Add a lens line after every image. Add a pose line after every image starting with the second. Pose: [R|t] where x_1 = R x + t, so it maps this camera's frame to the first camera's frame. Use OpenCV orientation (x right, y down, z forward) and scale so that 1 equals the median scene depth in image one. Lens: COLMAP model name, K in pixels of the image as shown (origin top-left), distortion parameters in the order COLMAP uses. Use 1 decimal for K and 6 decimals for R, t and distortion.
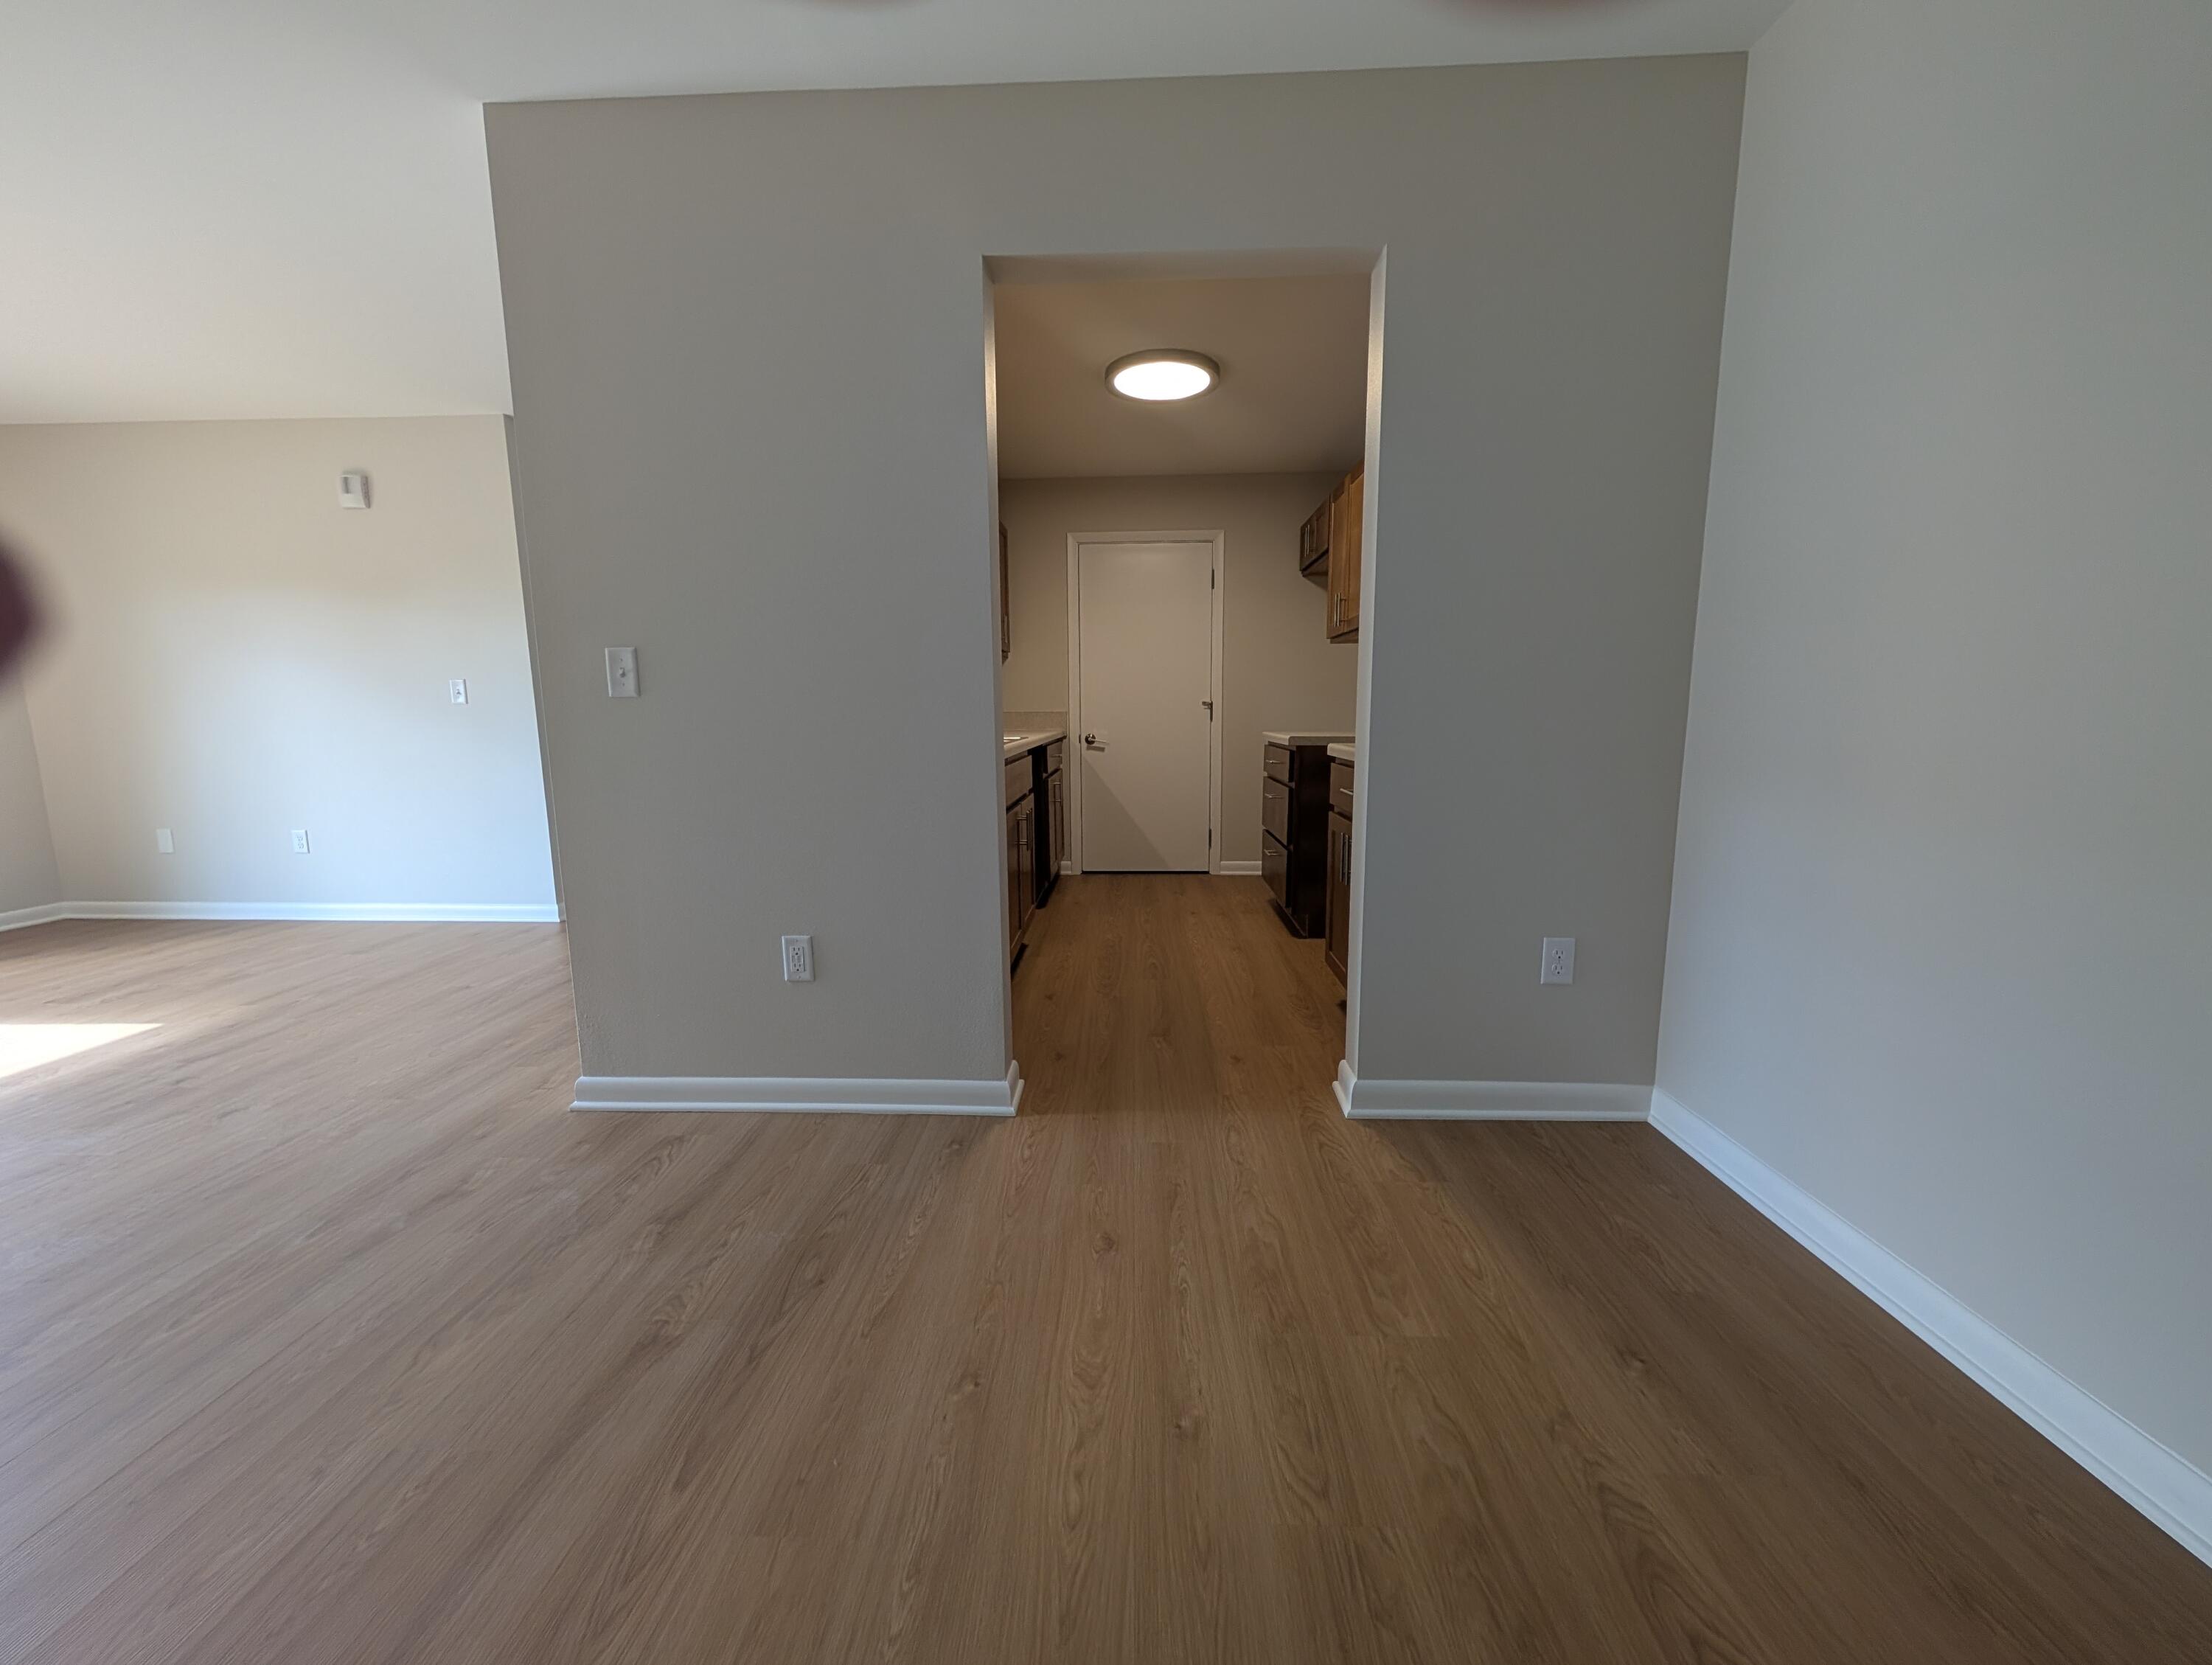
lens RADIAL K [[832.9, 0, 1108.0], [0, 832.9, 827.3], [0, 0, 1]] dist [0.001260, 0.000091]
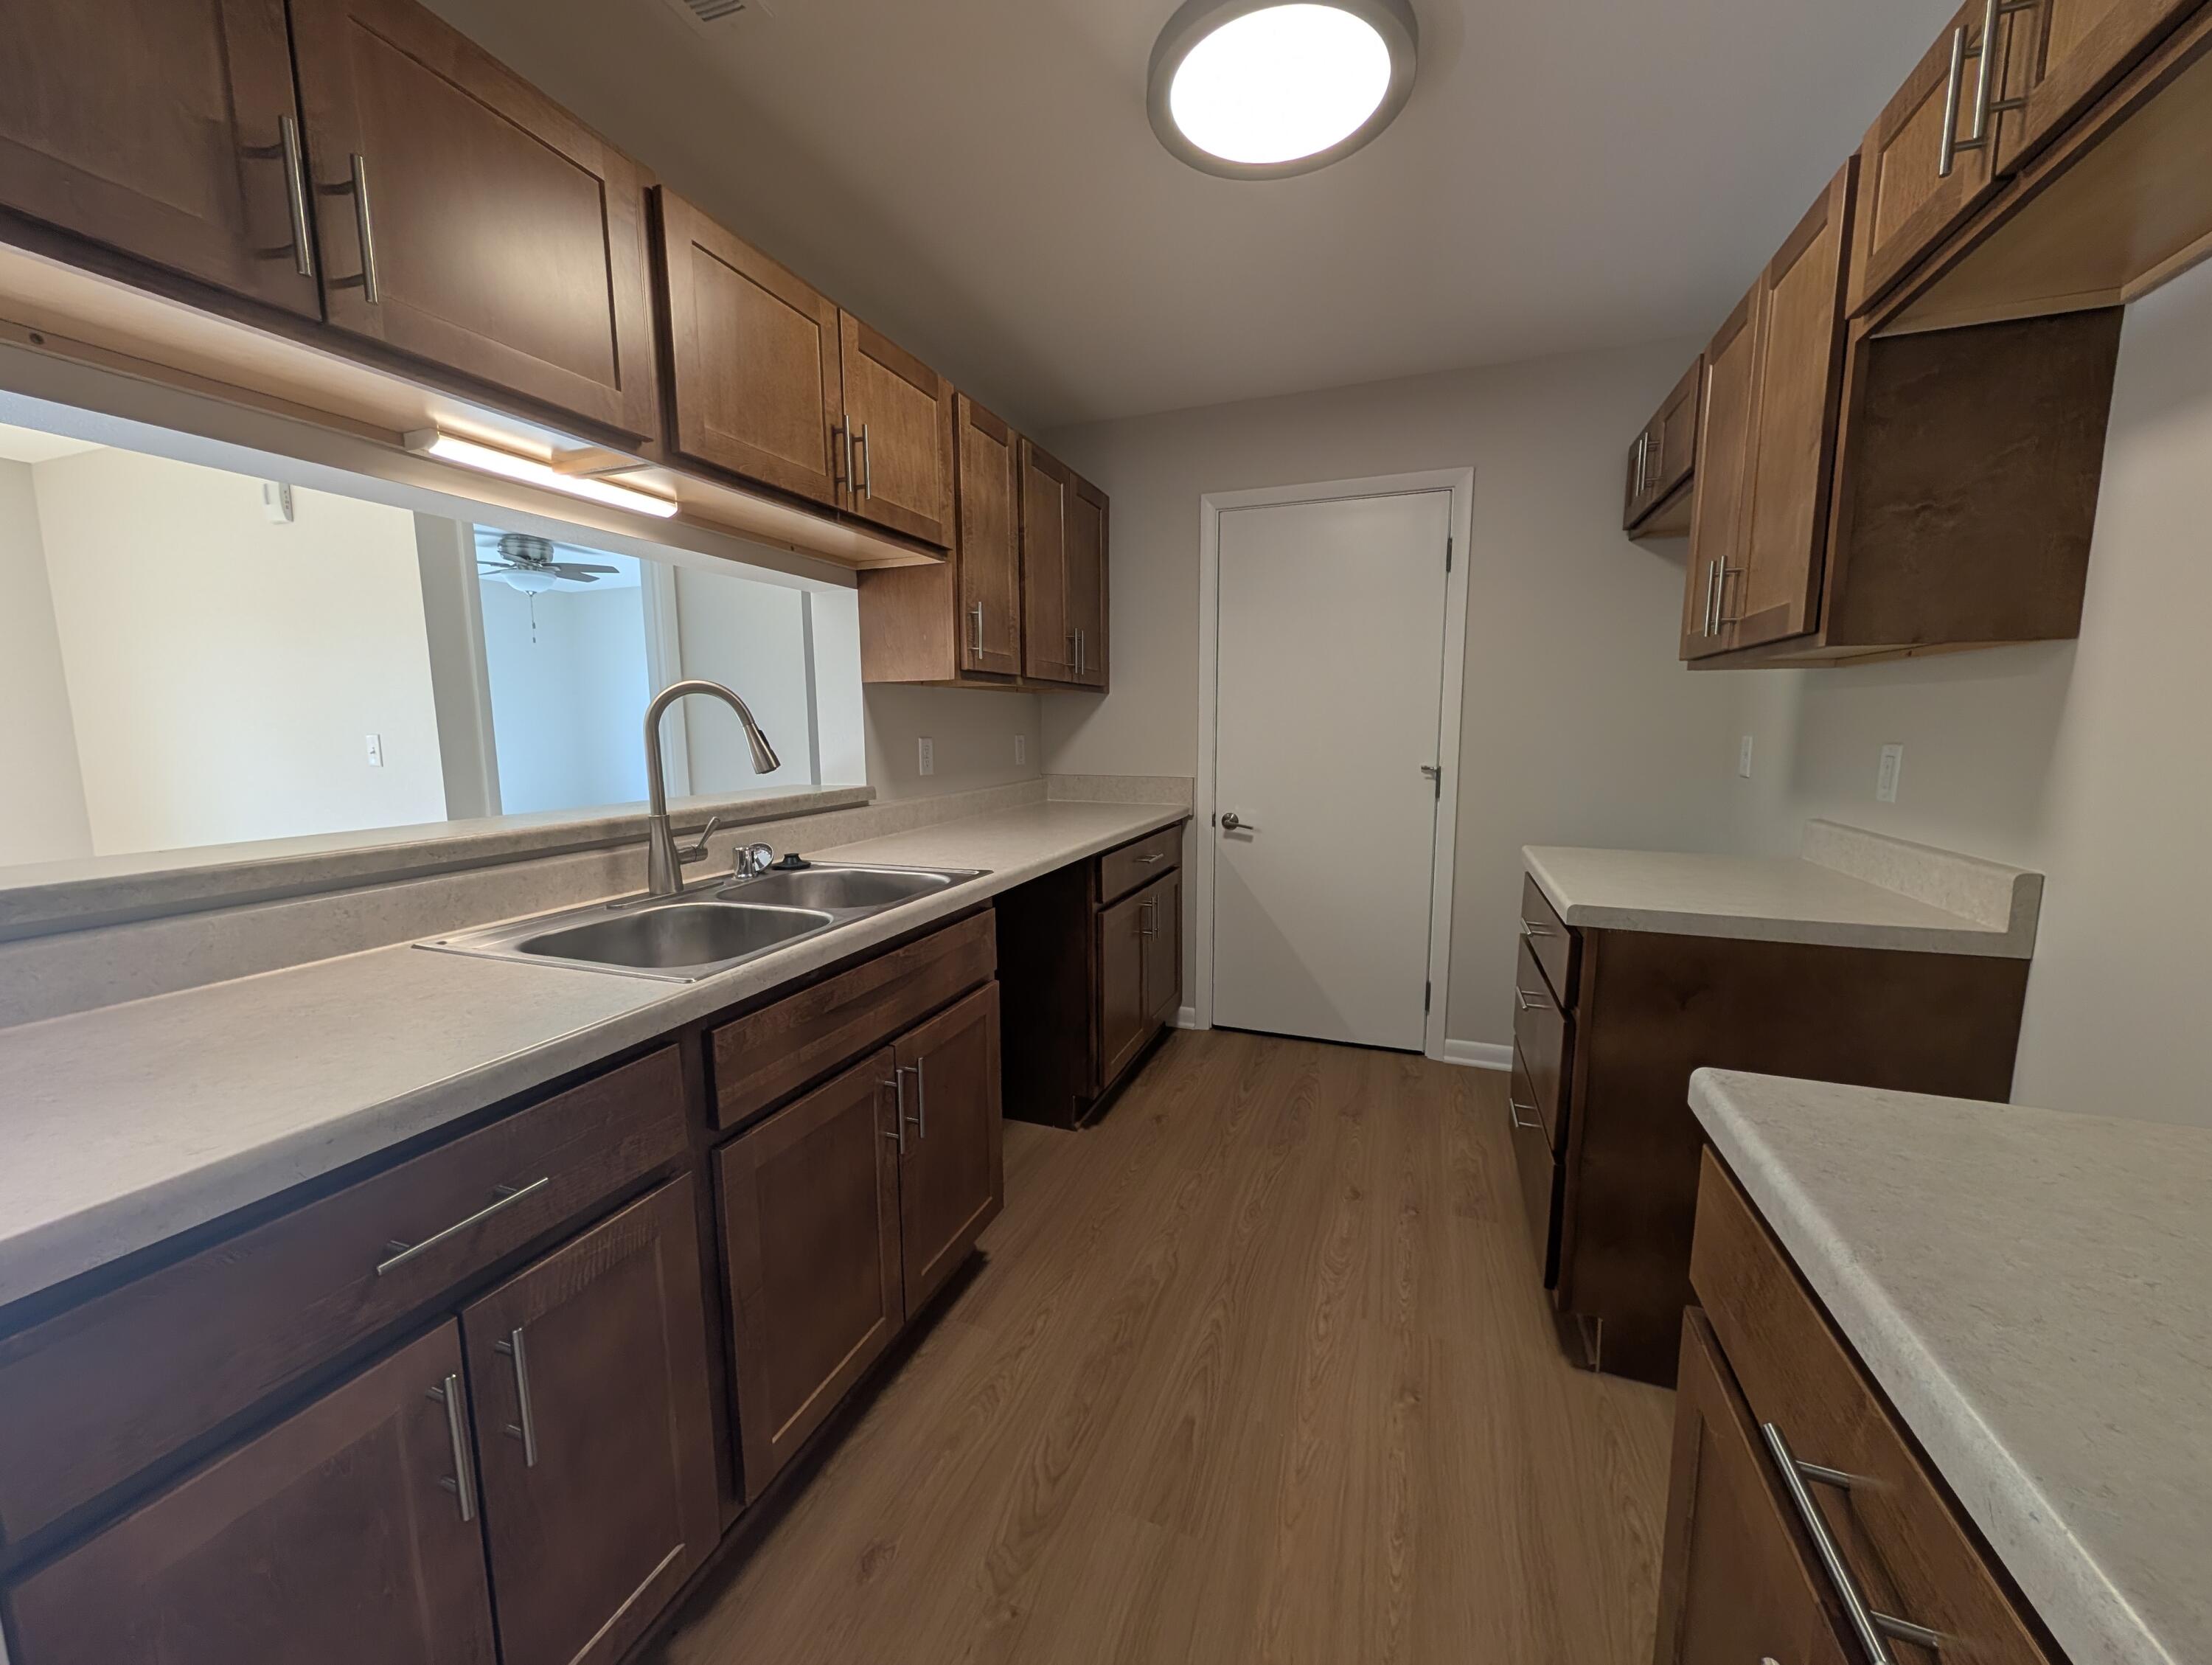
lens RADIAL K [[832.9, 0, 1104.1], [0, 832.9, 832.9], [0, 0, 1]] dist [0.001260, 0.000091]
pose [[0.947188, 0.046847, -0.317239, 0.092386], [-0.049248, 0.998786, 0.000452, -0.096645], [0.316875, 0.015195, 0.948346, 0.386957]]
